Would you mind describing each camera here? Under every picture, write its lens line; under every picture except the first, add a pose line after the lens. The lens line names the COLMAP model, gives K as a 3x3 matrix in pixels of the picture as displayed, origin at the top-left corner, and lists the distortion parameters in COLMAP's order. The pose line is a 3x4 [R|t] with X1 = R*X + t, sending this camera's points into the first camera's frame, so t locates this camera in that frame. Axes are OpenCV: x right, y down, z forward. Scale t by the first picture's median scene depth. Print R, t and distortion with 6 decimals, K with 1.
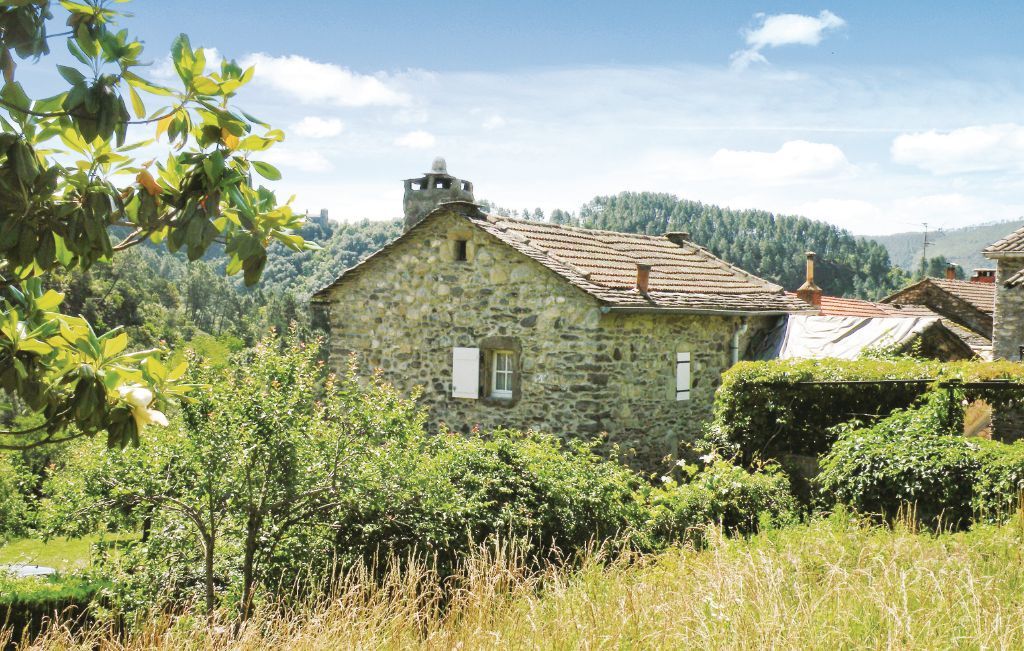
lens RADIAL K [[1272.8, 0, 506.2], [0, 1272.8, 343.0], [0, 0, 1]] dist [0.101759, 0.000000]
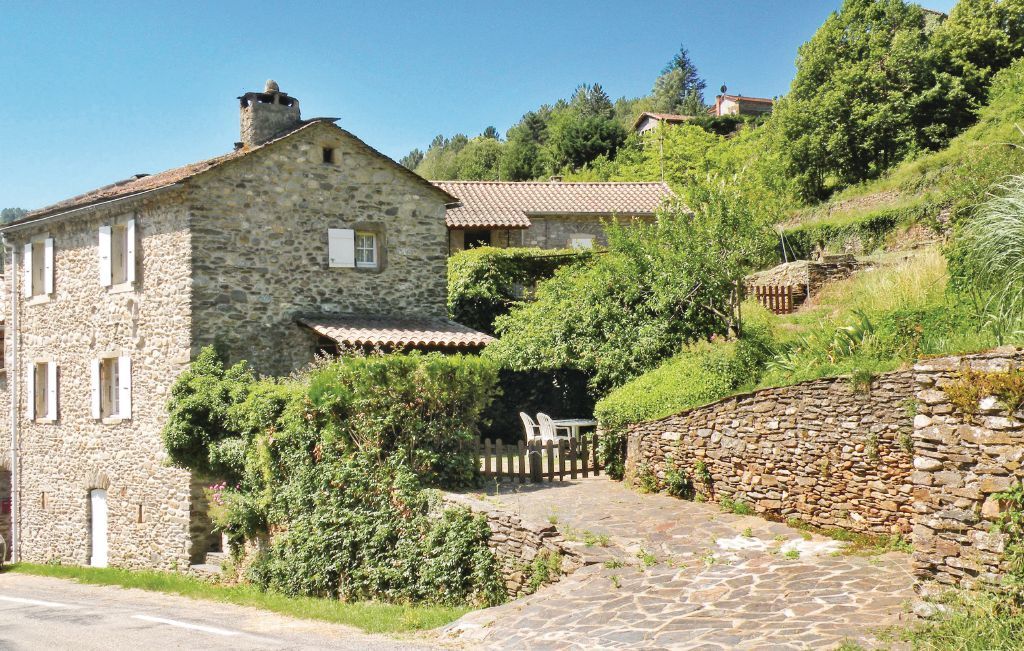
lens RADIAL K [[1272.8, 0, 521.7], [0, 1272.8, 325.9], [0, 0, 1]] dist [0.101759, 0.000000]
pose [[0.349334, 0.014335, 0.936889, -1.155709], [0.053578, 0.997941, -0.035246, 0.154084], [-0.935465, 0.062509, 0.347847, 0.355650]]
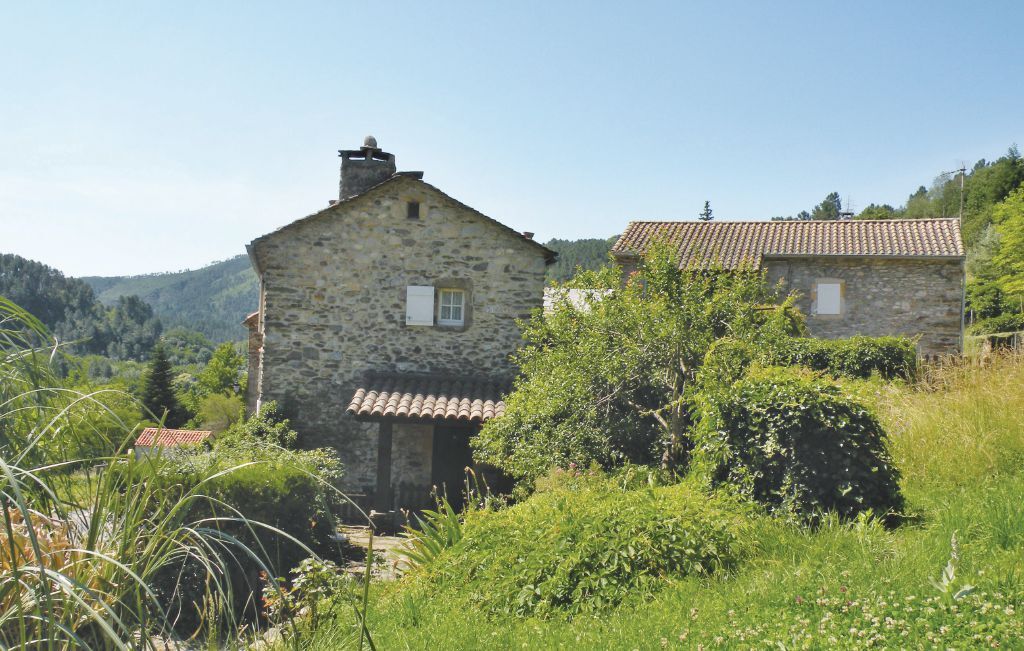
lens RADIAL K [[1006.3, 0, 524.6], [0, 1006.3, 367.3], [0, 0, 1]] dist [-0.025813, 0.000000]
pose [[0.763769, 0.001767, 0.645487, -0.580531], [-0.003455, 0.999993, 0.001351, 0.080362], [-0.645480, -0.003263, 0.763770, 0.152581]]
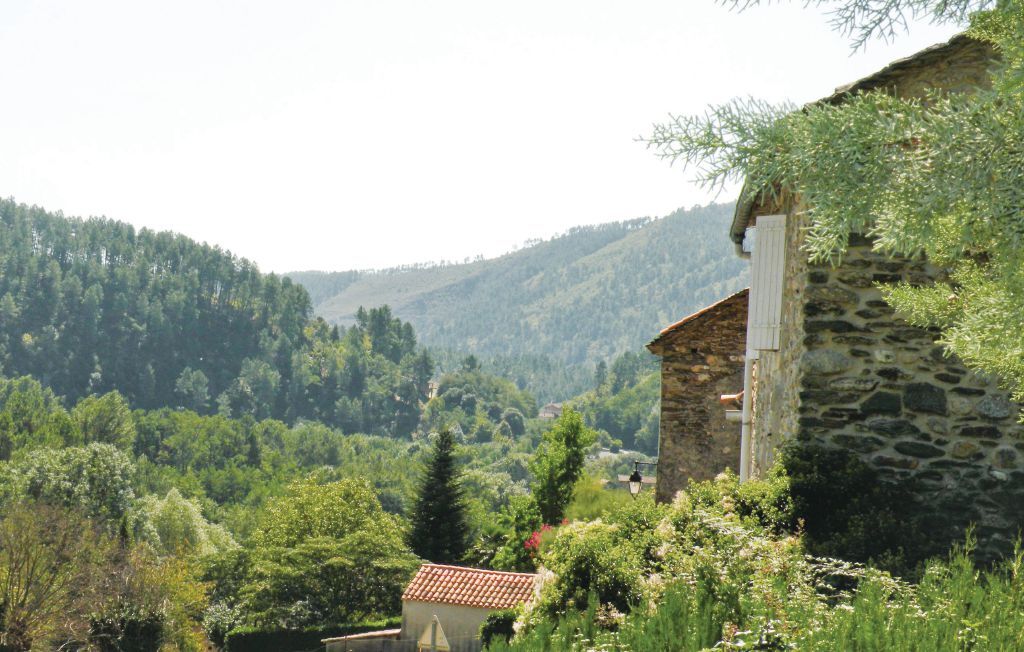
lens RADIAL K [[2043.9, 0, 511.5], [0, 2043.9, 327.8], [0, 0, 1]] dist [0.296608, 0.000000]
pose [[0.923048, 0.036803, 0.382921, -0.558287], [-0.016841, 0.998325, -0.055356, 0.088144], [-0.384317, 0.044647, 0.922121, 0.362128]]
